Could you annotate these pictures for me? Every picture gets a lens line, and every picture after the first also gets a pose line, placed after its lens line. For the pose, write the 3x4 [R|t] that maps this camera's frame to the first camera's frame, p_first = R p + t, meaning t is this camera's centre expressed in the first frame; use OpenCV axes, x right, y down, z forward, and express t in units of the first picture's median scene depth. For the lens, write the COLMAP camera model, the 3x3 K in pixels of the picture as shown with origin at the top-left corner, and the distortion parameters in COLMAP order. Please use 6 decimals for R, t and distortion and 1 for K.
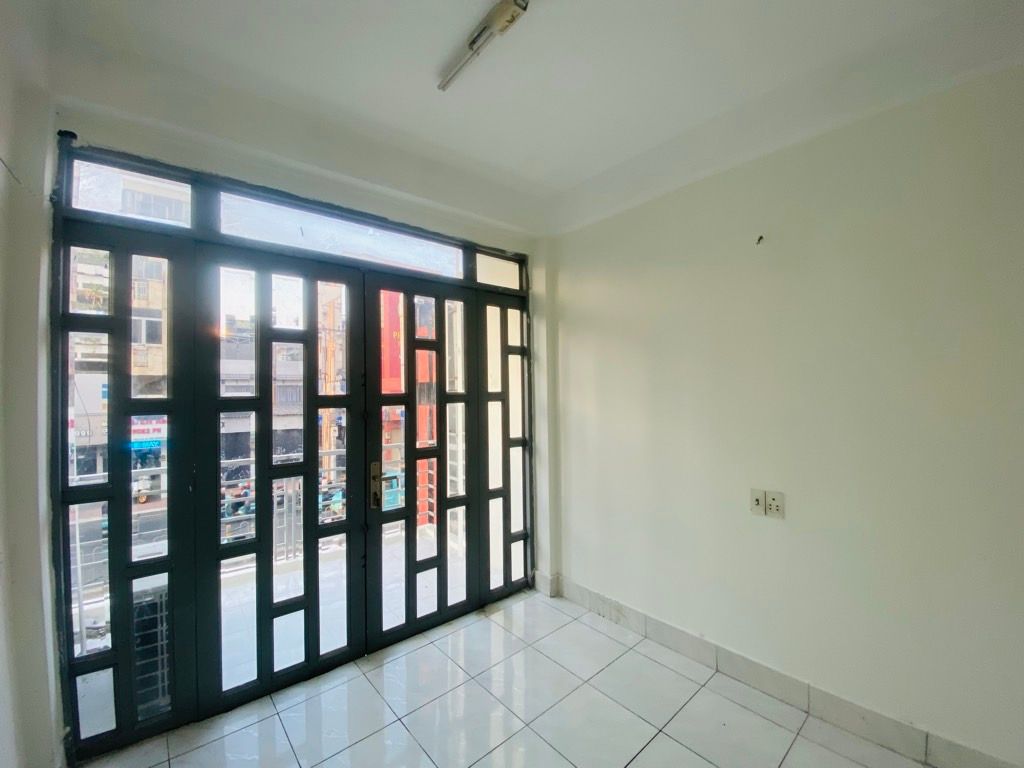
lens RADIAL K [[419.0, 0, 517.4], [0, 419.0, 391.5], [0, 0, 1]] dist [-0.010303, -0.005623]
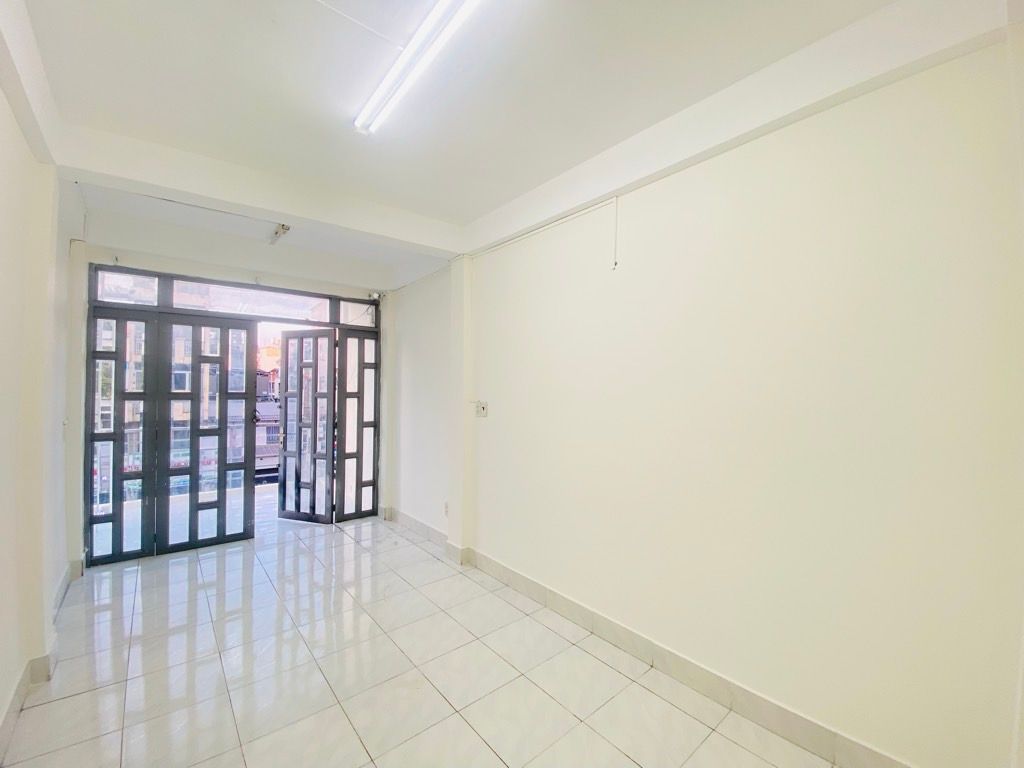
lens RADIAL K [[419.0, 0, 517.5], [0, 419.0, 389.0], [0, 0, 1]] dist [-0.010303, -0.005623]
pose [[0.997974, 0.004778, 0.063438, 0.692431], [-0.003520, 0.999795, -0.019934, 0.027935], [-0.063520, 0.019670, 0.997787, -0.925110]]
